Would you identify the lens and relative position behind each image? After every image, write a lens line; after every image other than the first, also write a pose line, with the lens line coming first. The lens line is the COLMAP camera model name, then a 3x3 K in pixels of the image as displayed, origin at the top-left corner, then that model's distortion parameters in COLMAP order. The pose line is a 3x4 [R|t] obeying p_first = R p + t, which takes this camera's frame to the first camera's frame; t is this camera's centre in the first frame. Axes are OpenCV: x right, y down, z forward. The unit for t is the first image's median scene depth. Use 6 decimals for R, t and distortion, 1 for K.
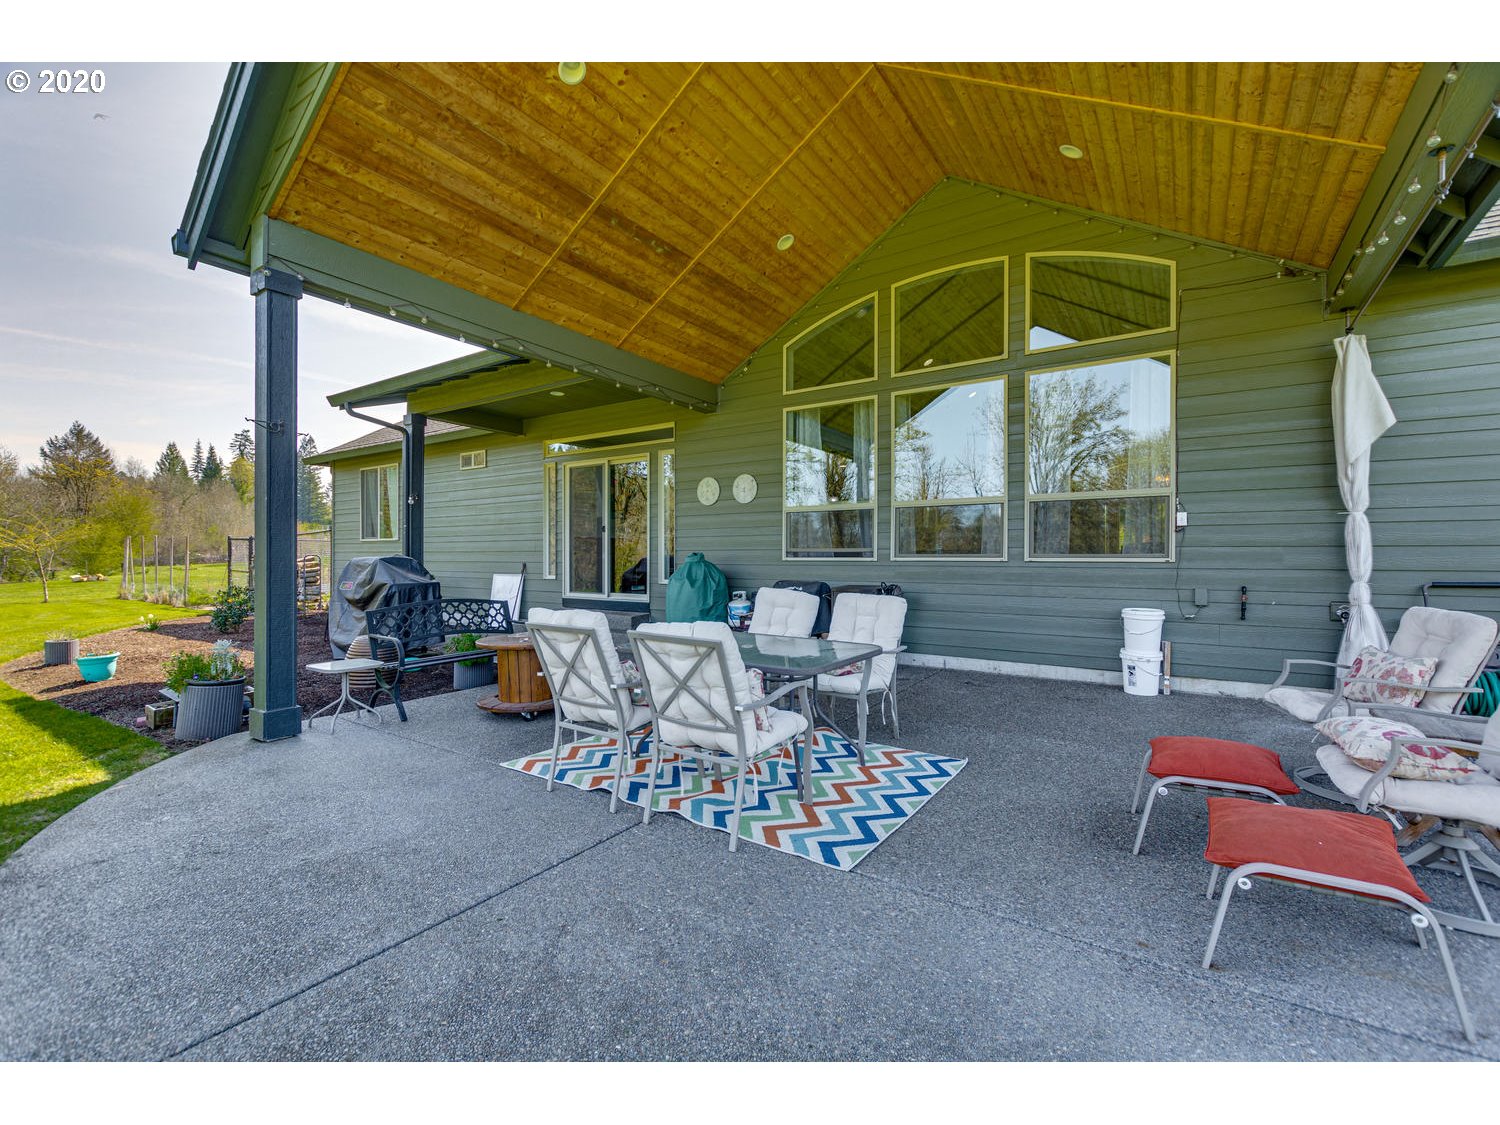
lens RADIAL K [[646.5, 0, 744.5], [0, 646.5, 558.4], [0, 0, 1]] dist [0.002895, -0.001551]
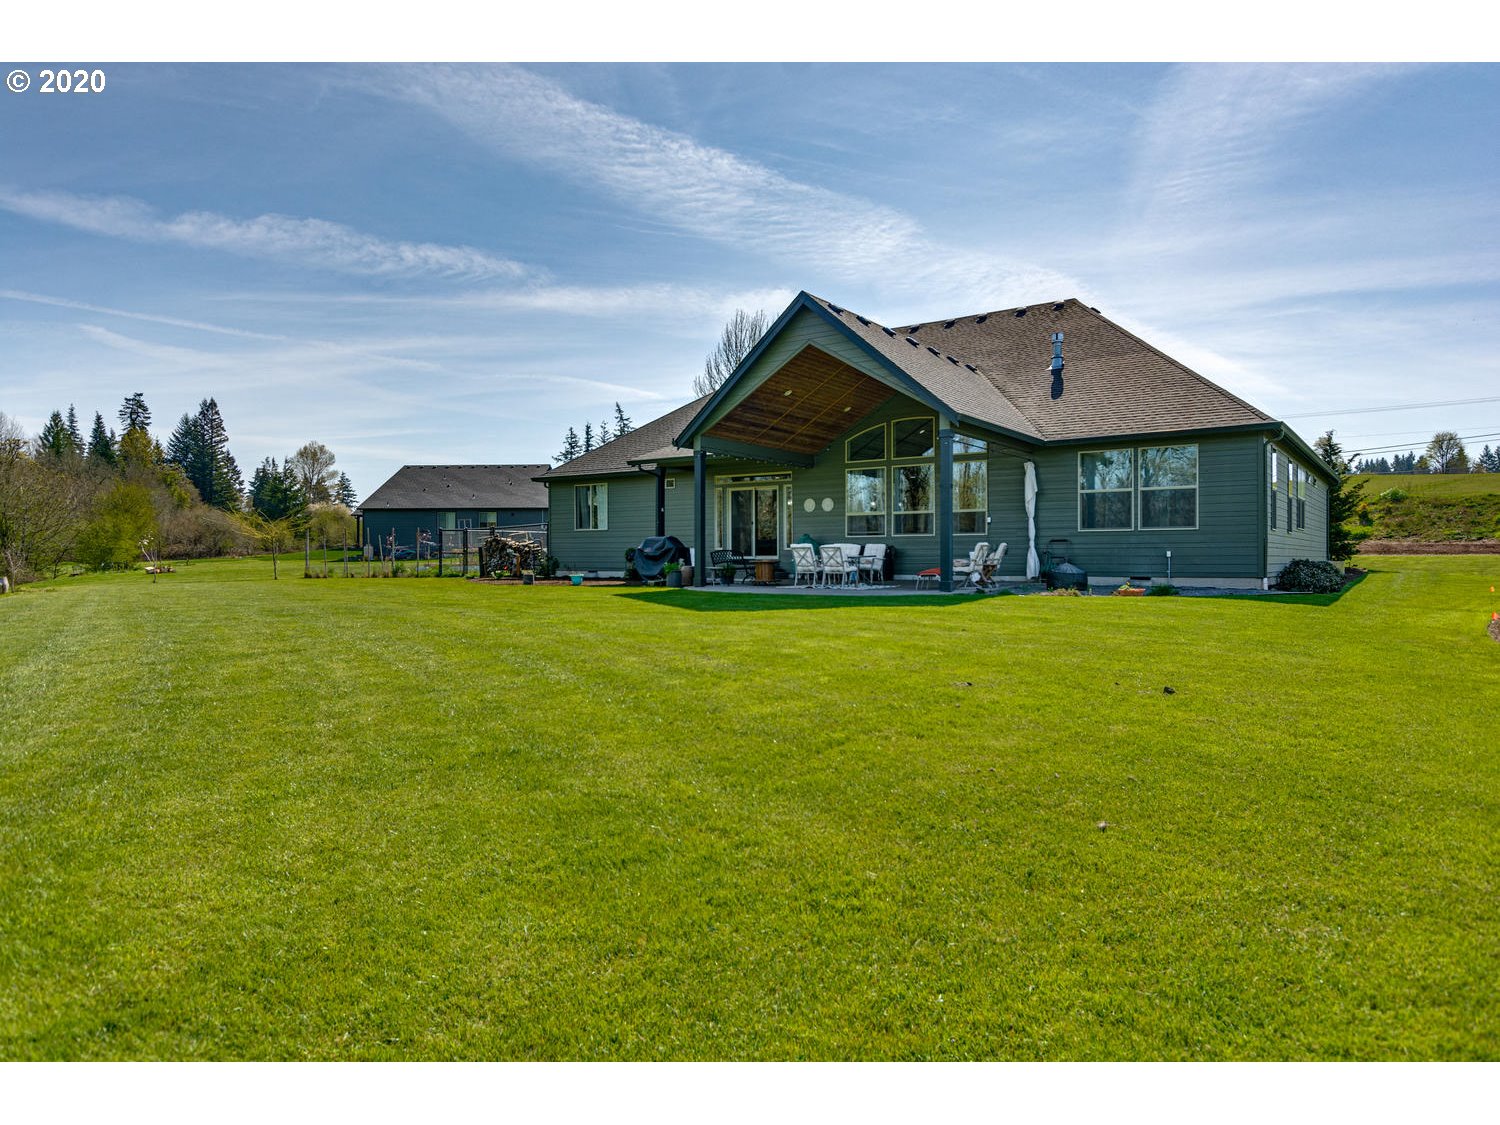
lens RADIAL K [[1034.6, 0, 754.3], [0, 1034.6, 561.5], [0, 0, 1]] dist [0.000720, -0.004551]
pose [[0.999989, -0.004618, -0.001289, -0.293487], [0.004618, 0.999989, 0.000152, 0.098066], [0.001288, -0.000158, 0.999999, -2.989927]]
